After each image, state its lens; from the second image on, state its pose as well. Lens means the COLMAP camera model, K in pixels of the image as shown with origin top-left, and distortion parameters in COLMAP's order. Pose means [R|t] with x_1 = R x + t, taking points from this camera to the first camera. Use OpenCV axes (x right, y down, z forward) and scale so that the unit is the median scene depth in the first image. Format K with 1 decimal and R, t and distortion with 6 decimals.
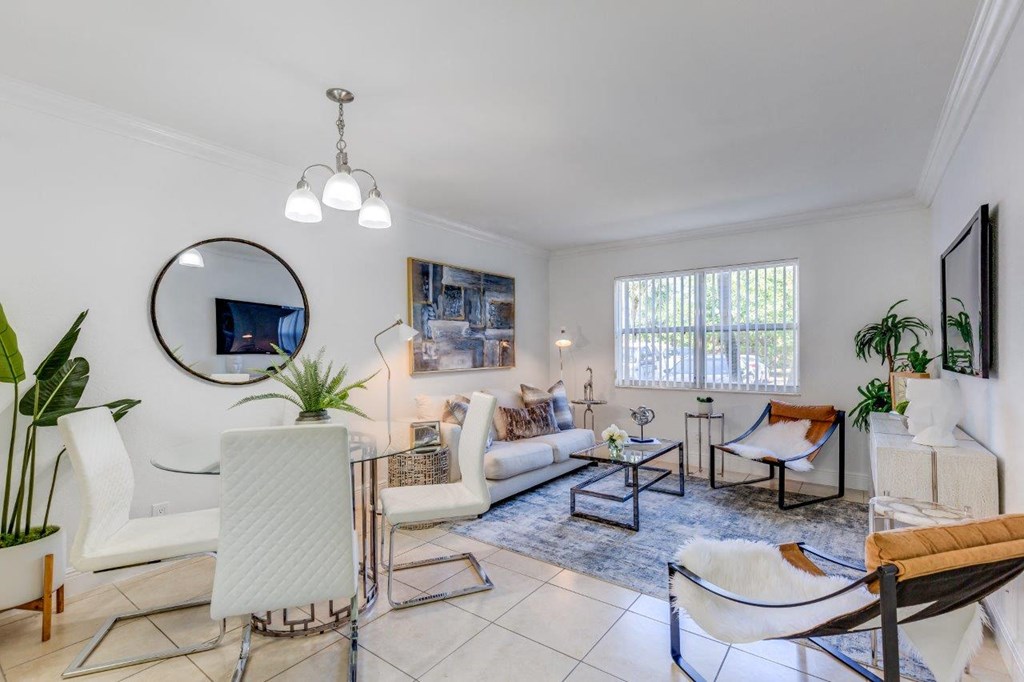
lens RADIAL K [[467.5, 0, 514.8], [0, 467.5, 347.1], [0, 0, 1]] dist [0.007267, -0.000243]
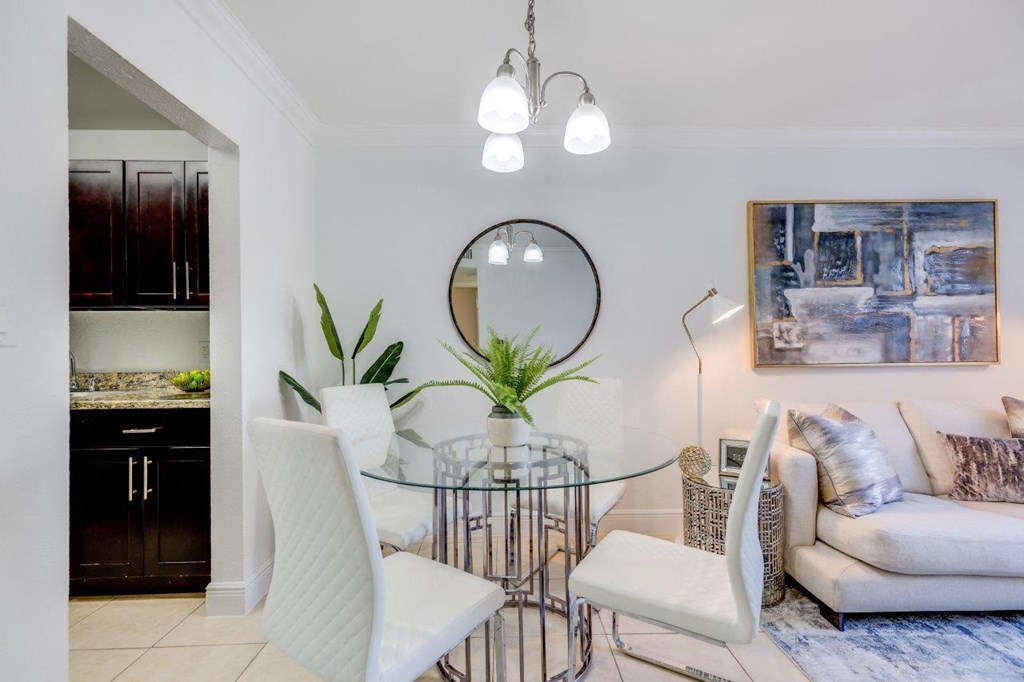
lens RADIAL K [[464.5, 0, 512.0], [0, 464.5, 341.0], [0, 0, 1]] dist [0.003265, 0.000689]
pose [[0.612943, -0.009570, -0.790069, 0.095975], [0.009539, 0.999943, -0.004712, 0.015529], [0.790069, -0.004648, 0.613000, 0.263841]]
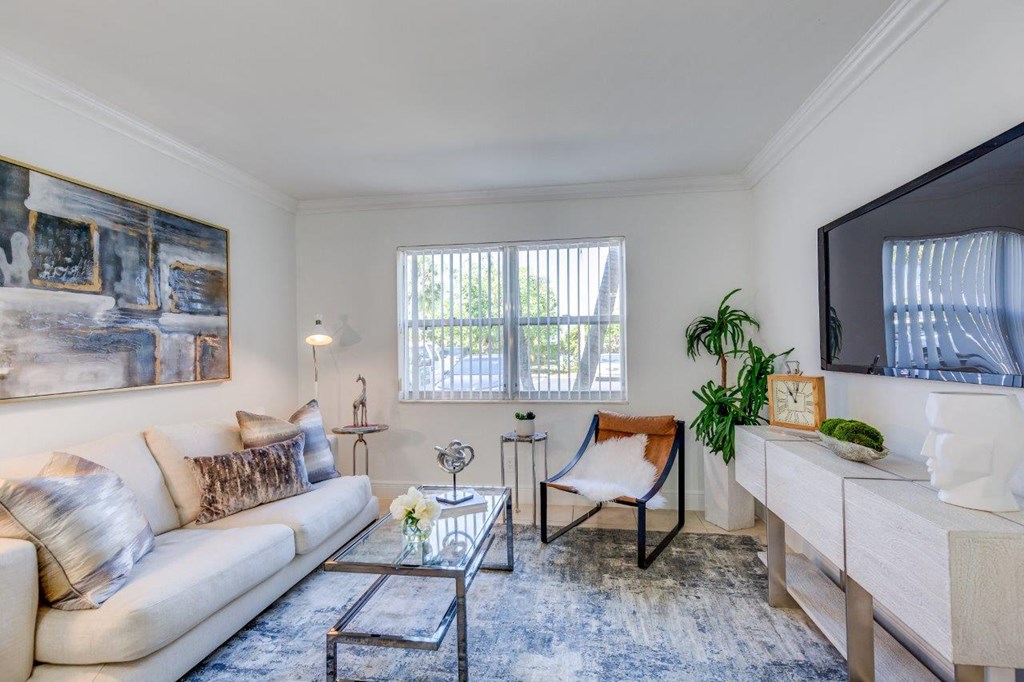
lens RADIAL K [[467.5, 0, 514.8], [0, 467.5, 347.1], [0, 0, 1]] dist [0.007267, -0.000243]
pose [[0.885222, -0.006217, 0.465127, 0.050961], [0.006405, 0.999979, 0.001176, 0.002740], [-0.465125, 0.001939, 0.885243, 0.360478]]
